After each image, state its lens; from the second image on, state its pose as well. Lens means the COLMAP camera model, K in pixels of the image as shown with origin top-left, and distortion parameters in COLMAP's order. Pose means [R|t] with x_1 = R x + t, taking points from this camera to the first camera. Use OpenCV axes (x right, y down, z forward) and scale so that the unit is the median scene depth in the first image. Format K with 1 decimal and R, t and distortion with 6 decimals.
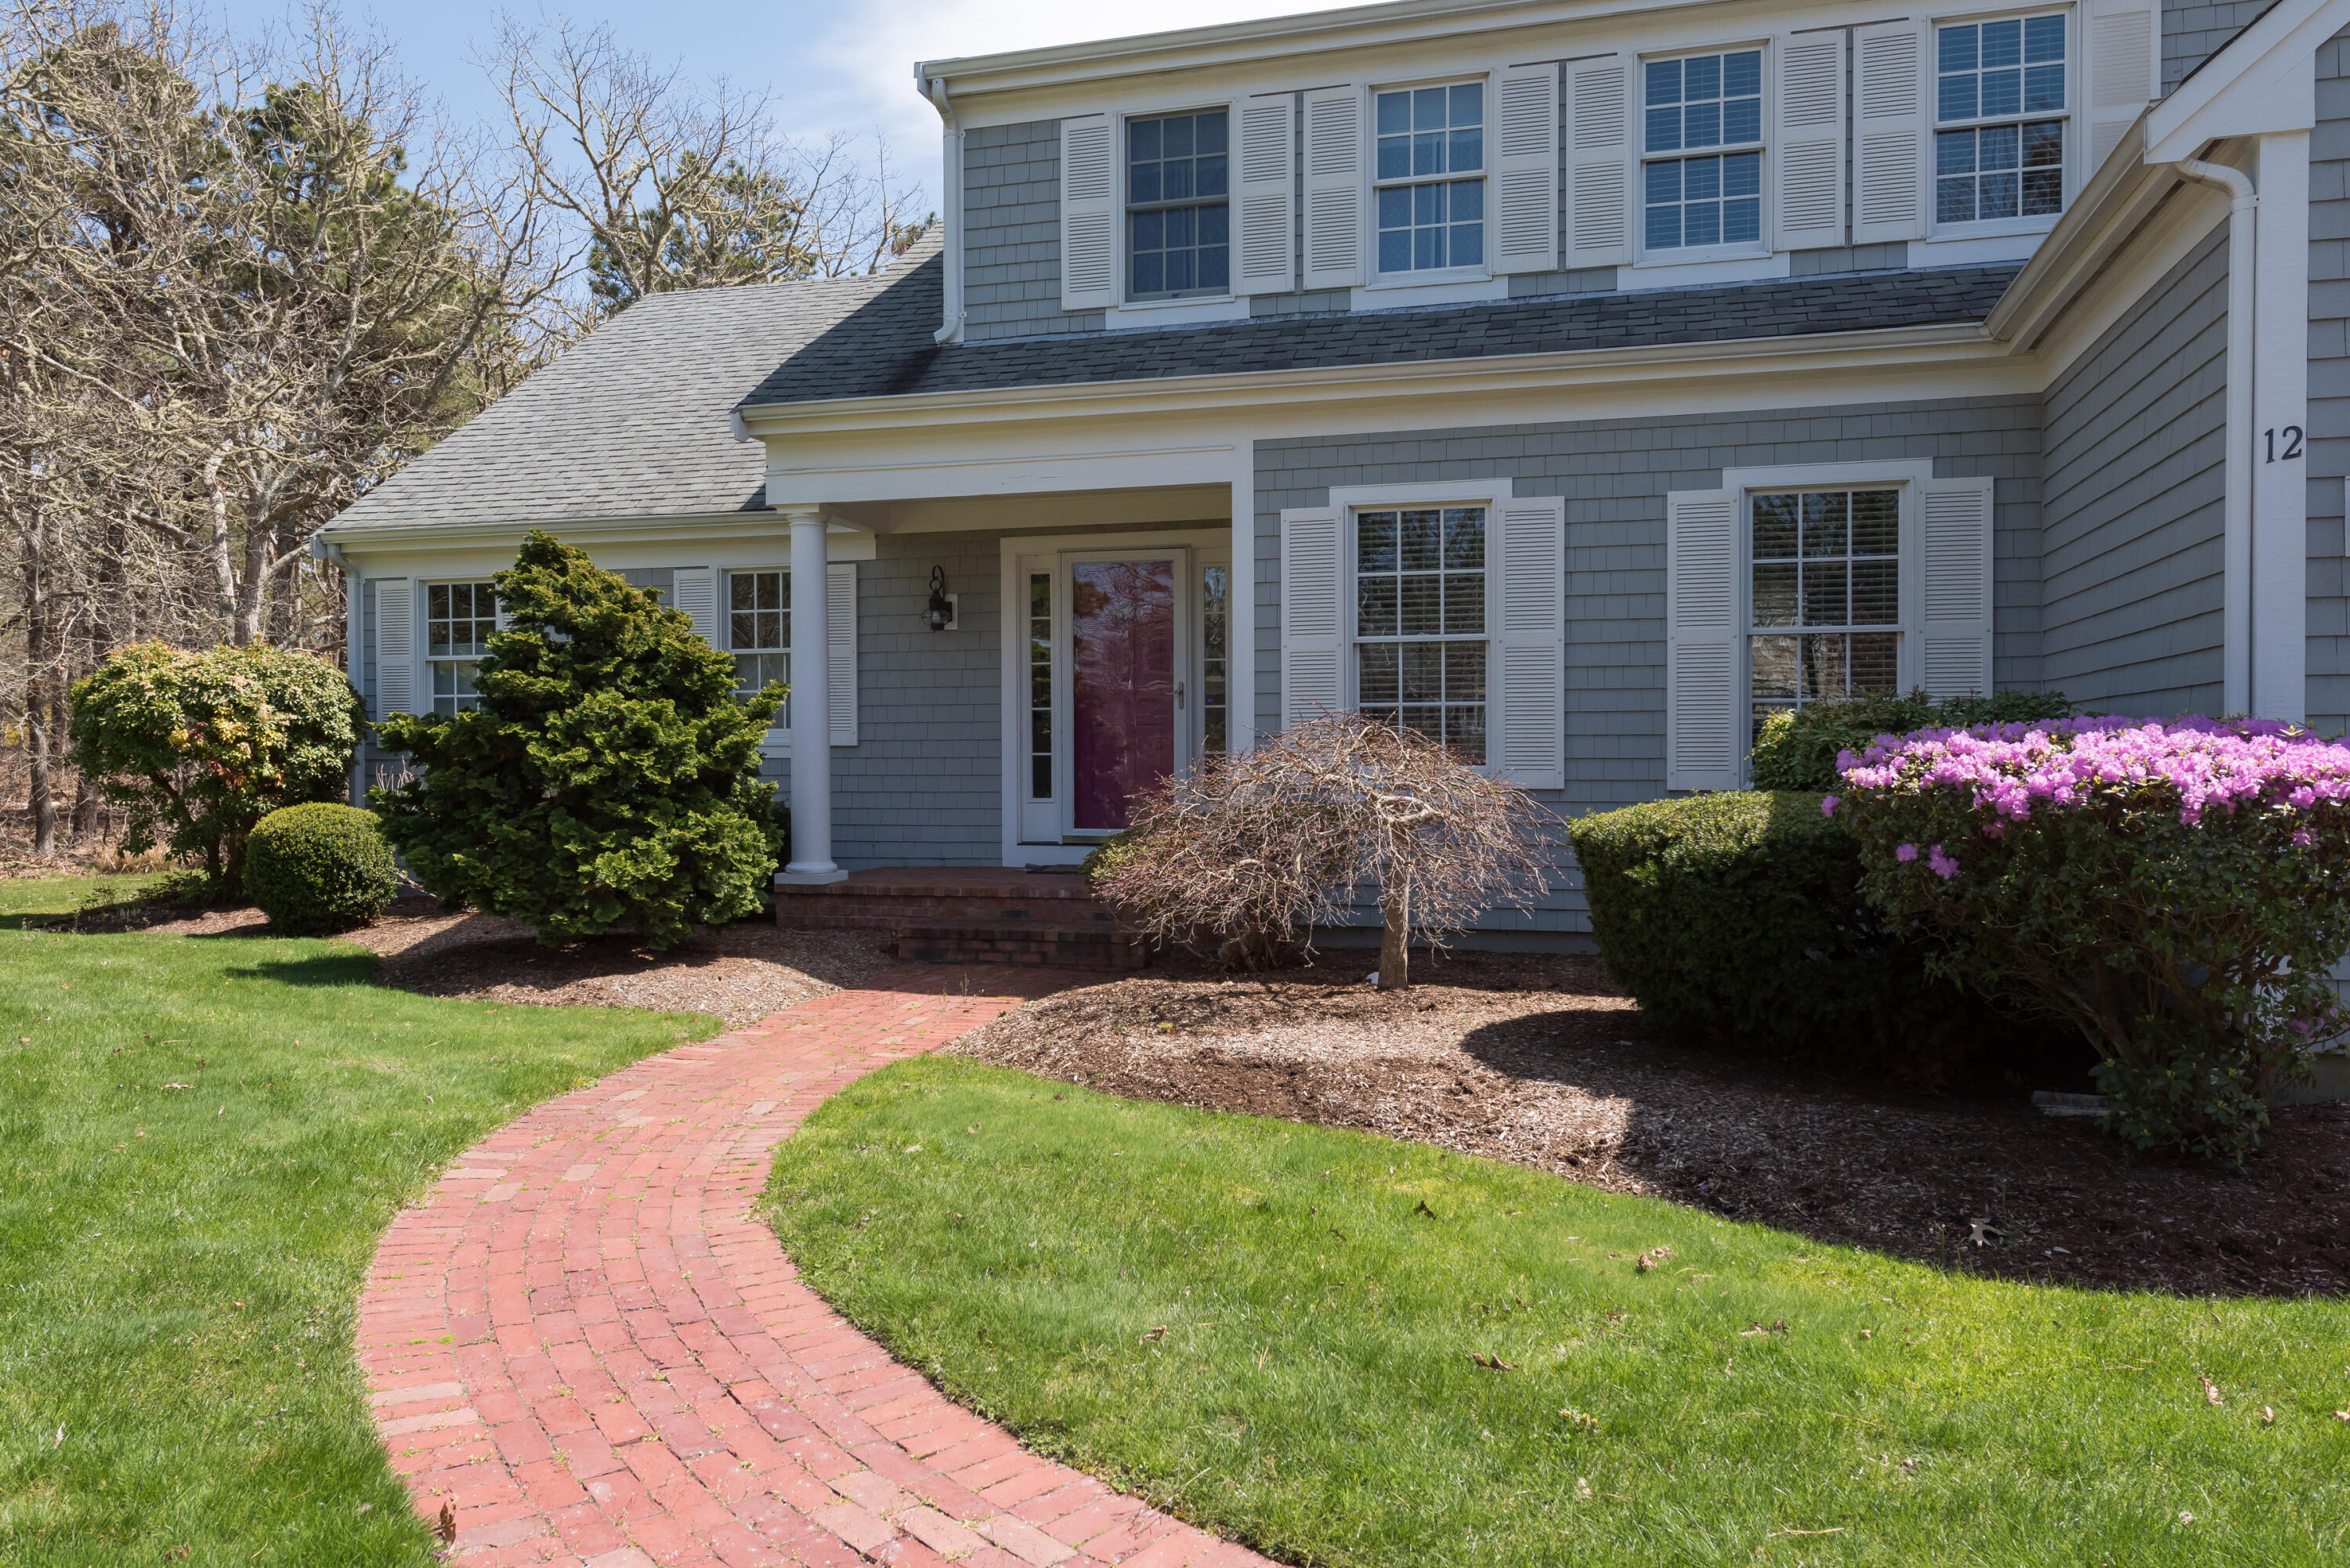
lens RADIAL K [[1684.0, 0, 1173.8], [0, 1684.0, 772.9], [0, 0, 1]] dist [0.010837, -0.001023]
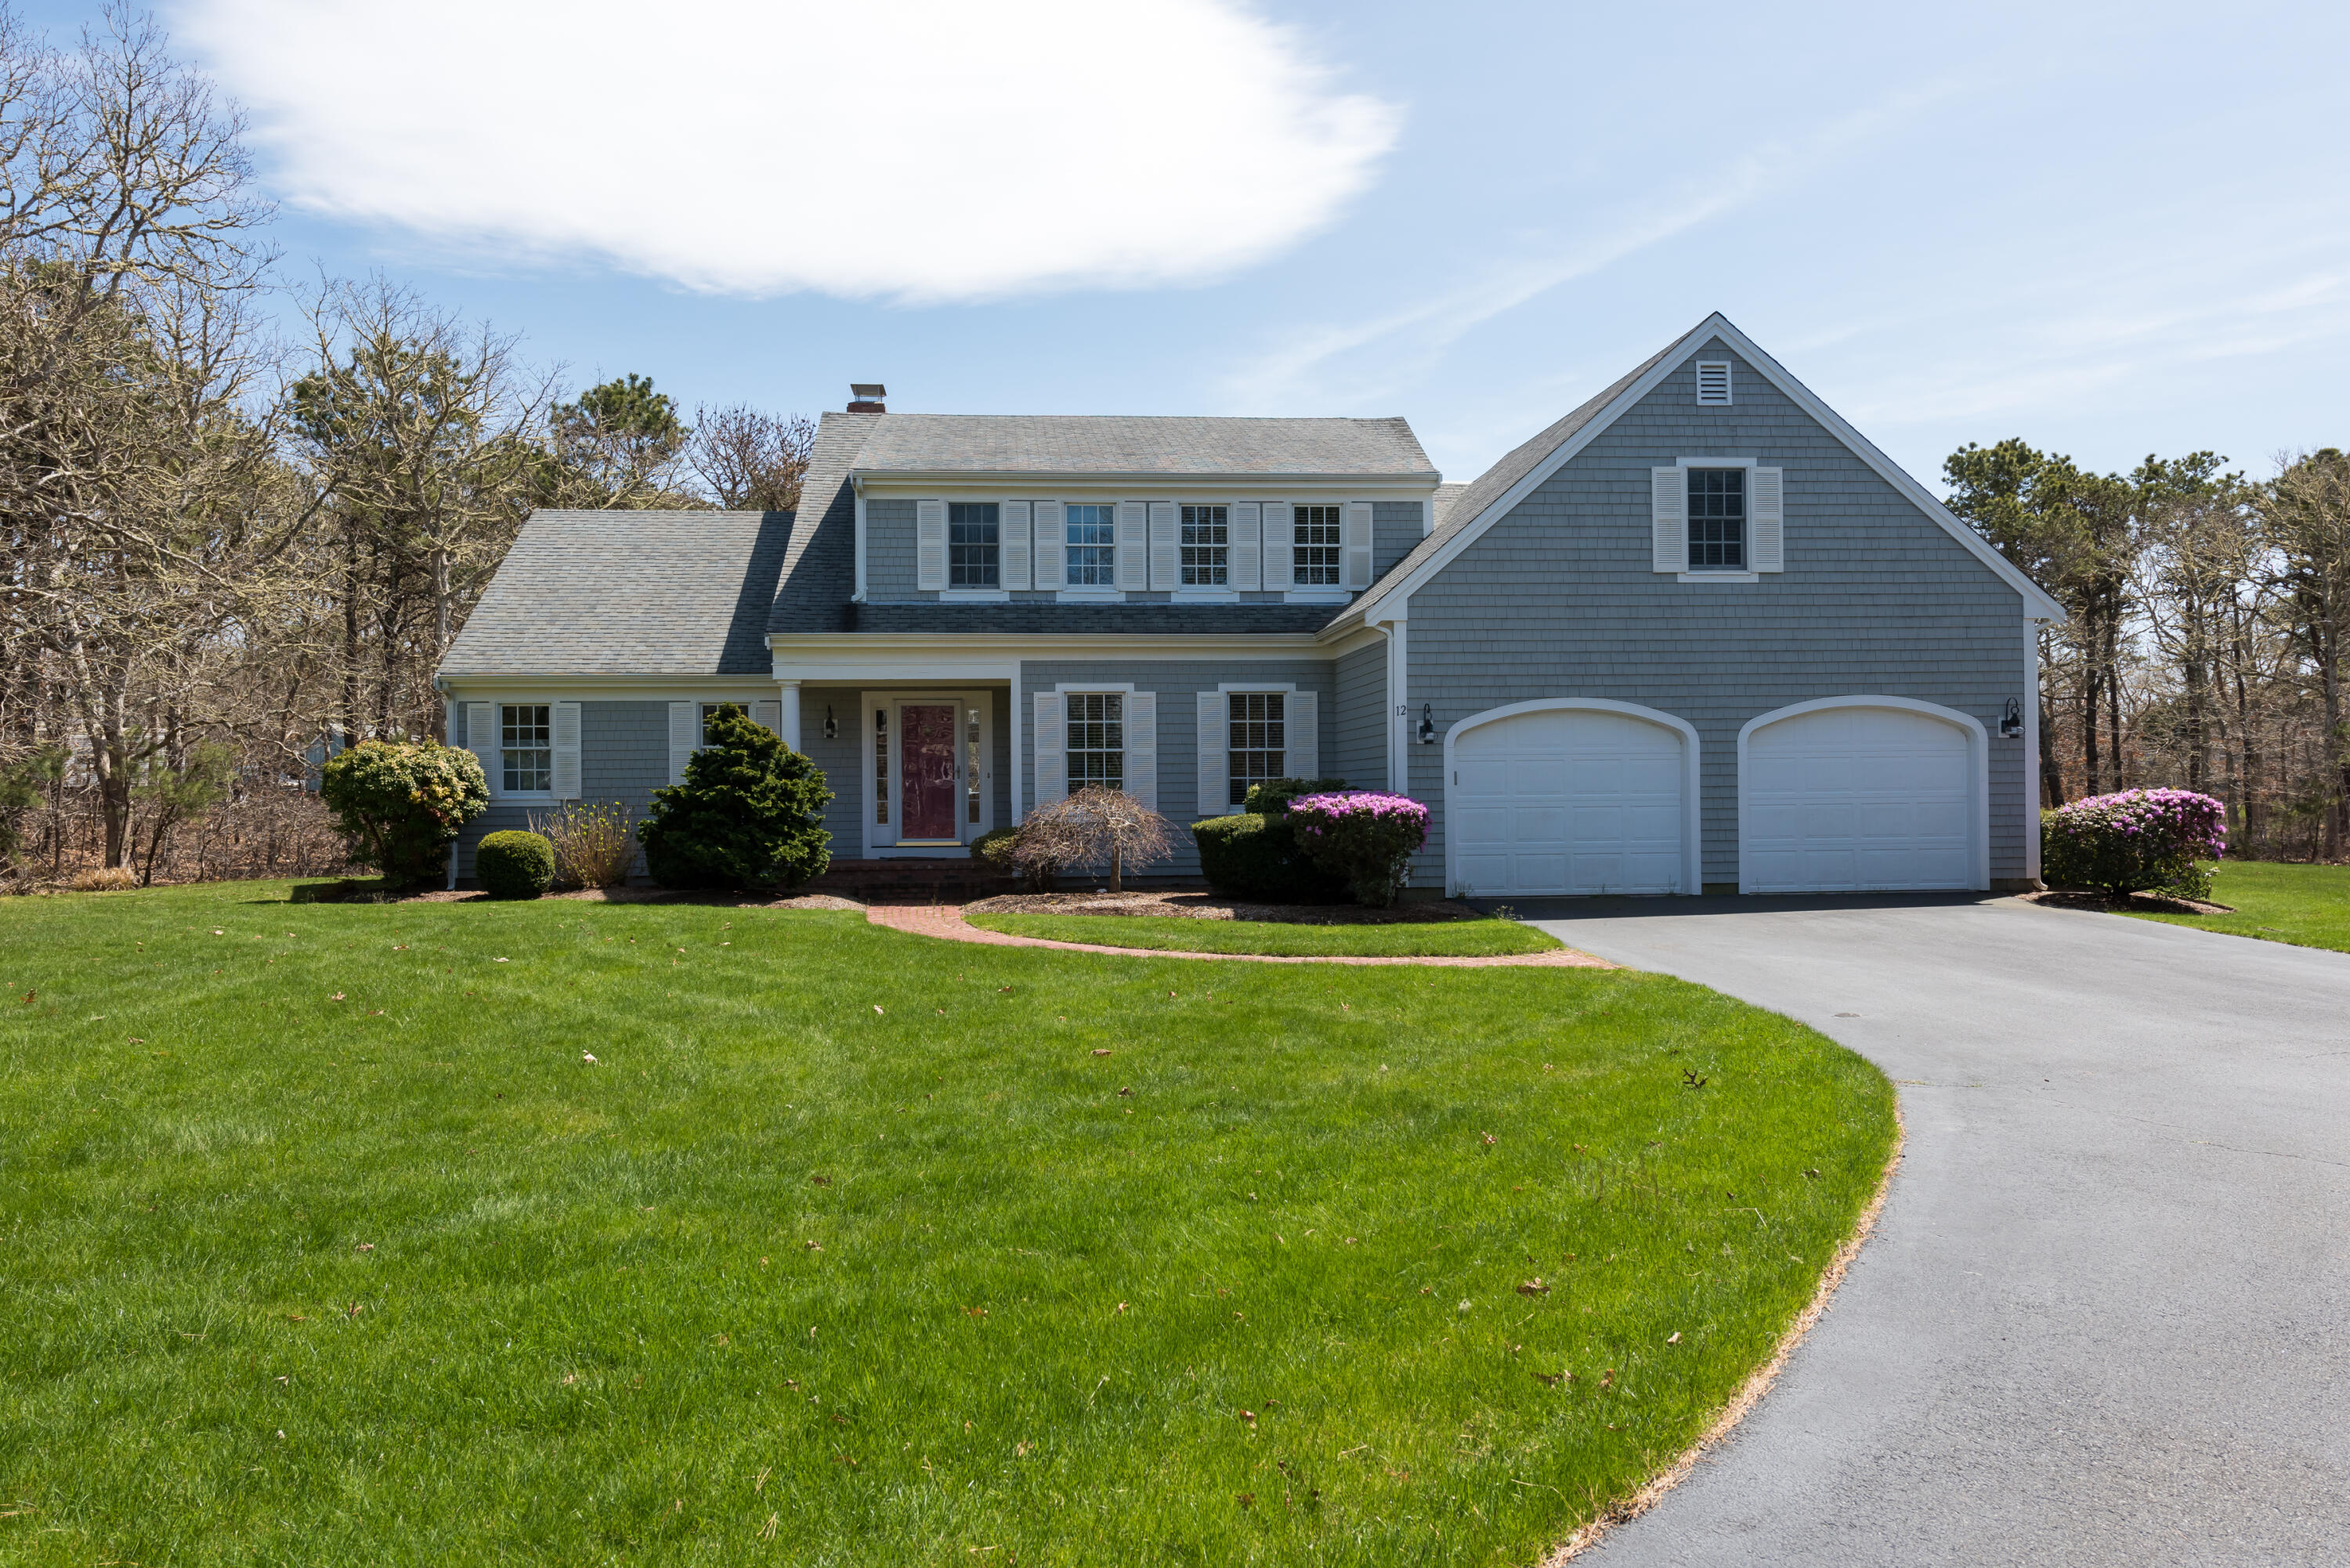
lens RADIAL K [[1582.2, 0, 1154.9], [0, 1582.2, 784.0], [0, 0, 1]] dist [0.011551, -0.015479]
pose [[0.930175, -0.003622, 0.367098, -0.569067], [0.009679, 0.999846, -0.014660, -0.001018], [-0.366988, 0.017190, 0.930067, -1.037258]]
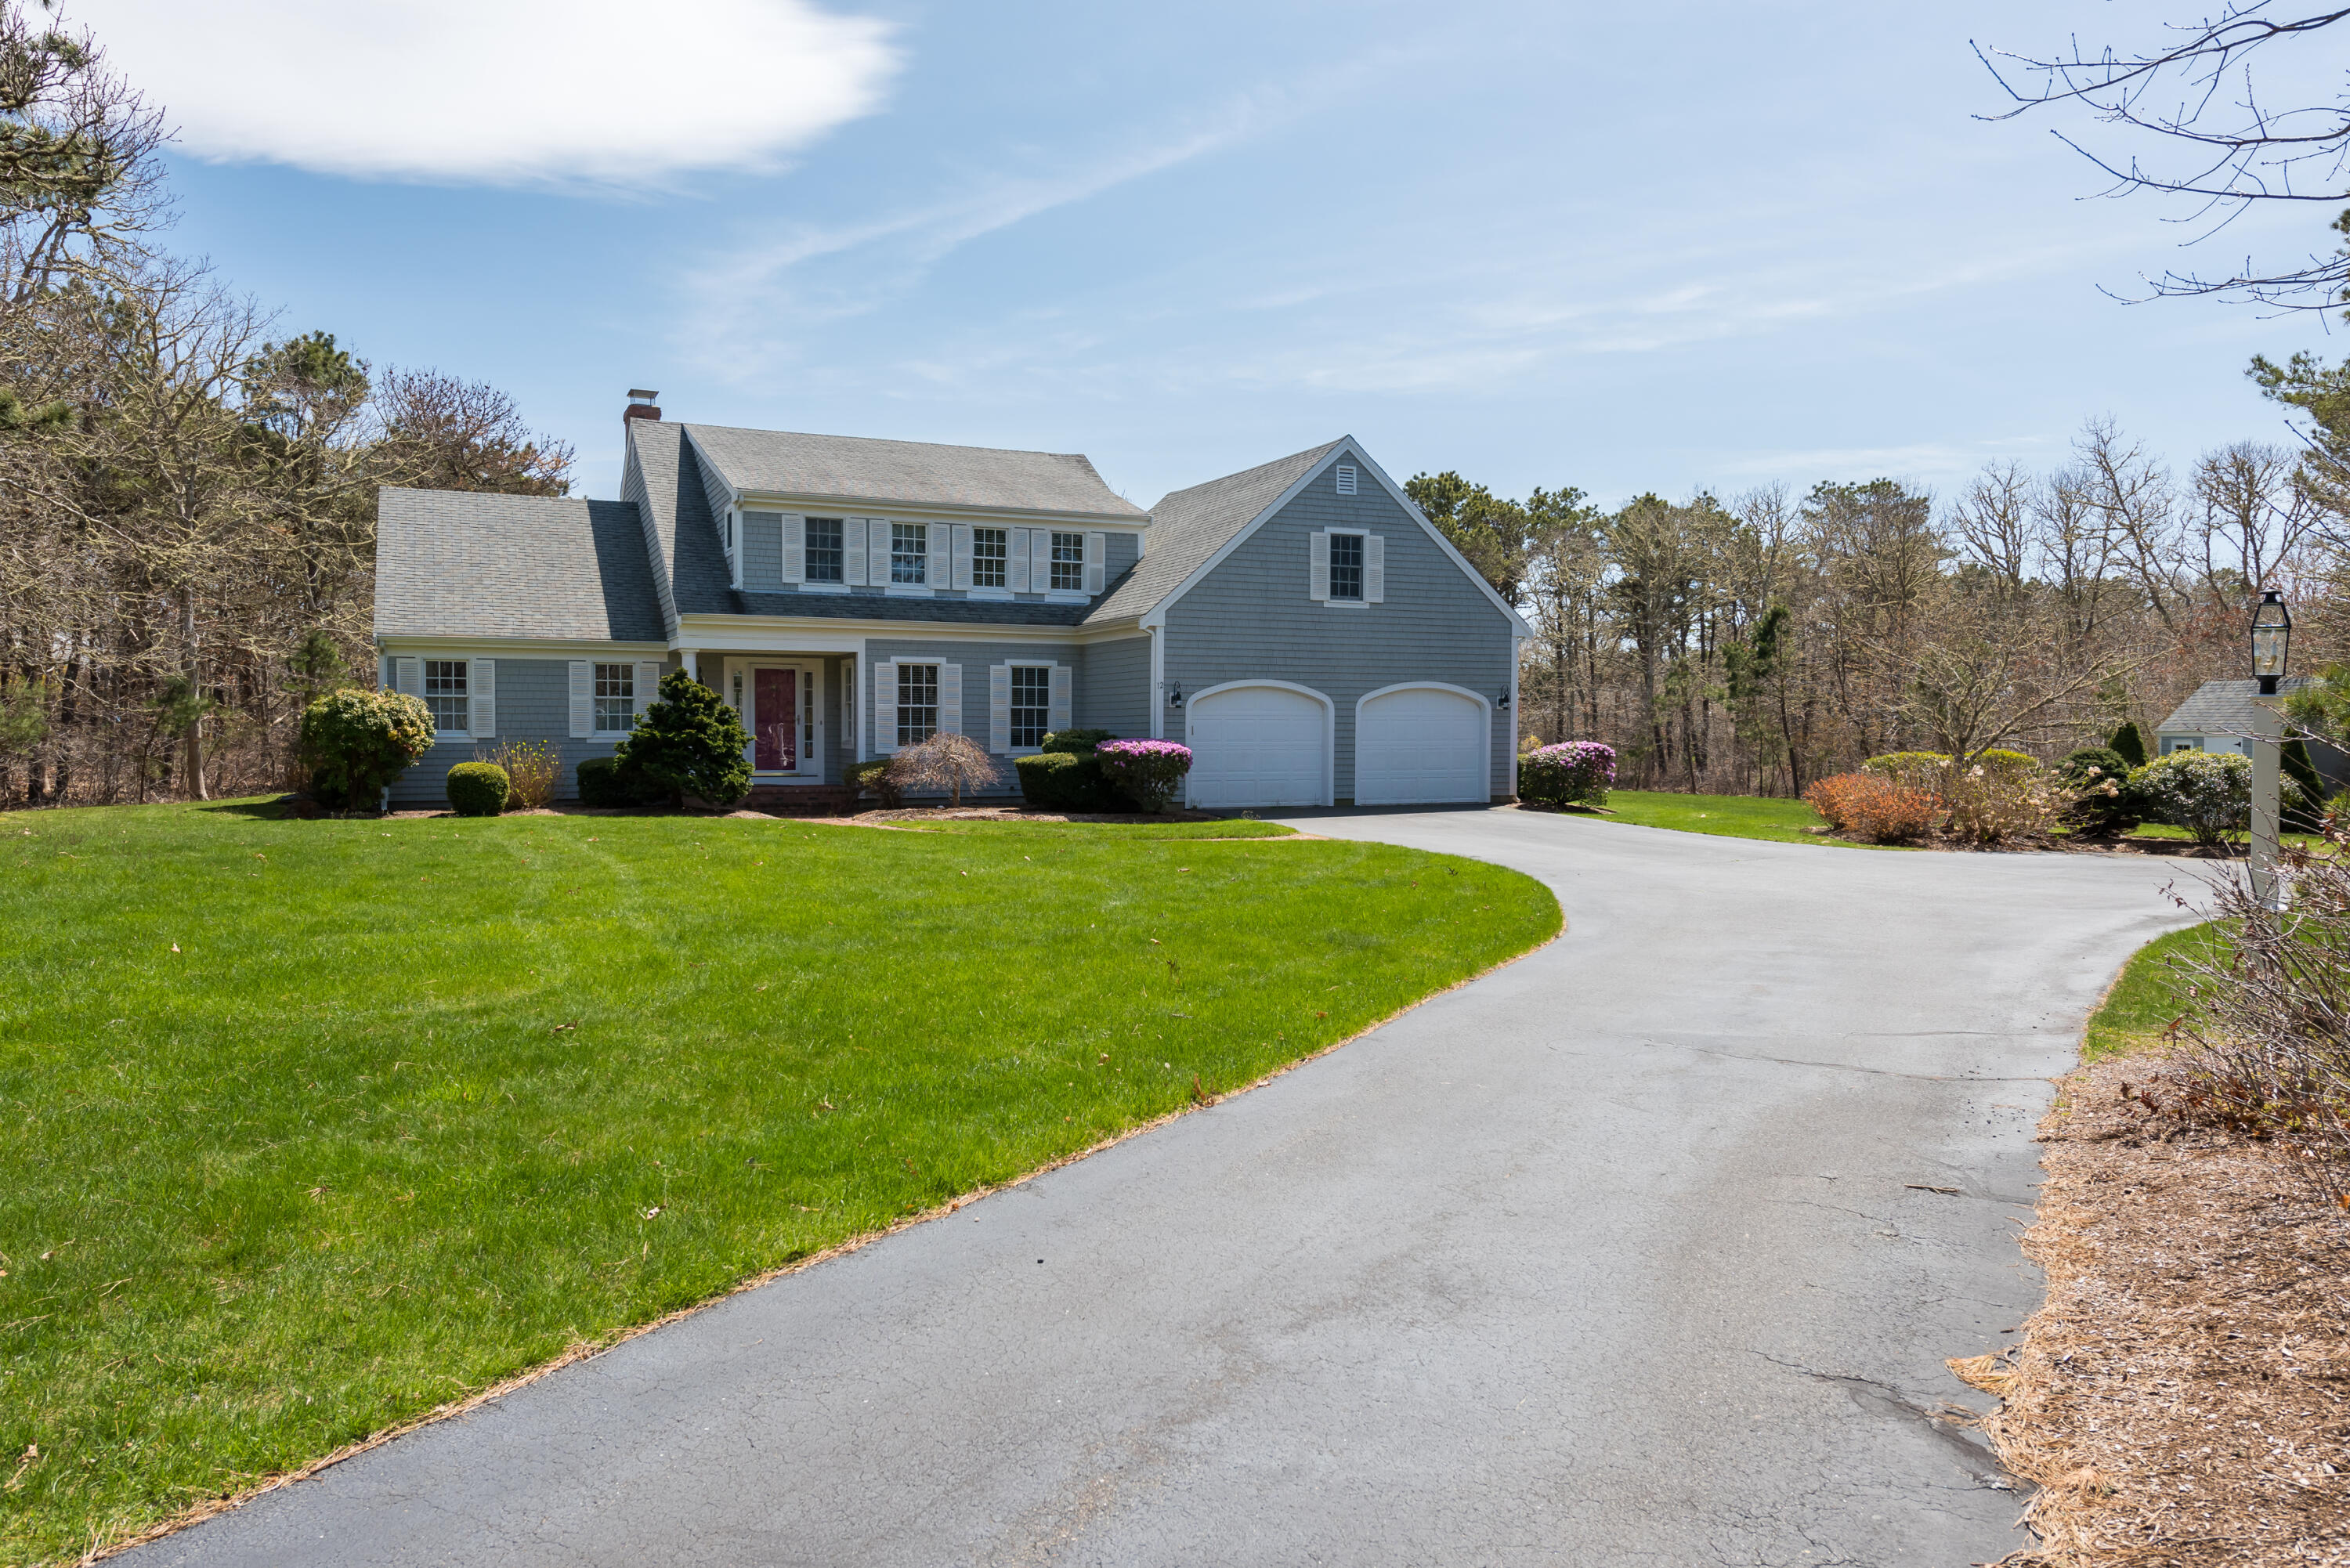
lens RADIAL K [[1582.2, 0, 1180.6], [0, 1582.2, 776.5], [0, 0, 1]] dist [0.011551, -0.015479]
pose [[0.739560, -0.015178, 0.672919, -1.479402], [0.001655, 0.999784, 0.020731, -0.007870], [-0.673088, -0.014218, 0.739425, -1.519498]]
